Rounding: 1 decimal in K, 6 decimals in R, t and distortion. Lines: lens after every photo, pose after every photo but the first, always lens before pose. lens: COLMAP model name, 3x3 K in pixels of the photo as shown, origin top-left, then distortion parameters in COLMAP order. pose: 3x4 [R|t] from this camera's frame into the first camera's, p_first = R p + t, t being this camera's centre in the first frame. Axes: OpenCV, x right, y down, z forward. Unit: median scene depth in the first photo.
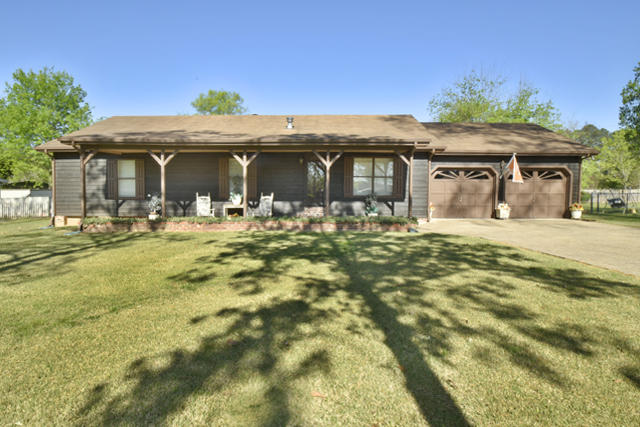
lens RADIAL K [[336.1, 0, 320.0], [0, 336.1, 213.5], [0, 0, 1]] dist [-0.002290, -0.000573]
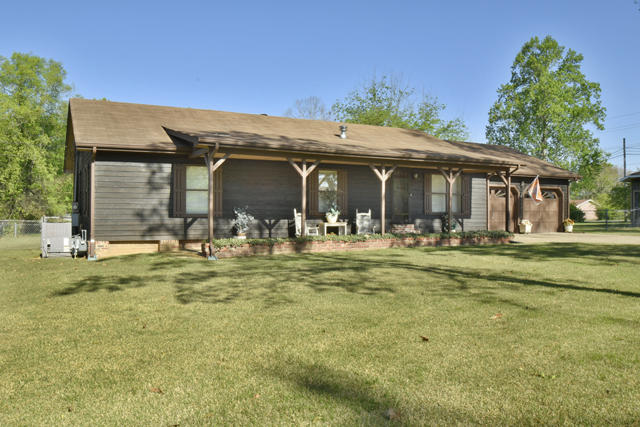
lens RADIAL K [[506.6, 0, 320.0], [0, 506.6, 213.5], [0, 0, 1]] dist [-0.006105, -0.001445]
pose [[0.872439, -0.000830, 0.488722, -0.898381], [0.032737, 0.997852, -0.056746, 0.022957], [-0.487626, 0.065506, 0.870592, -0.131279]]
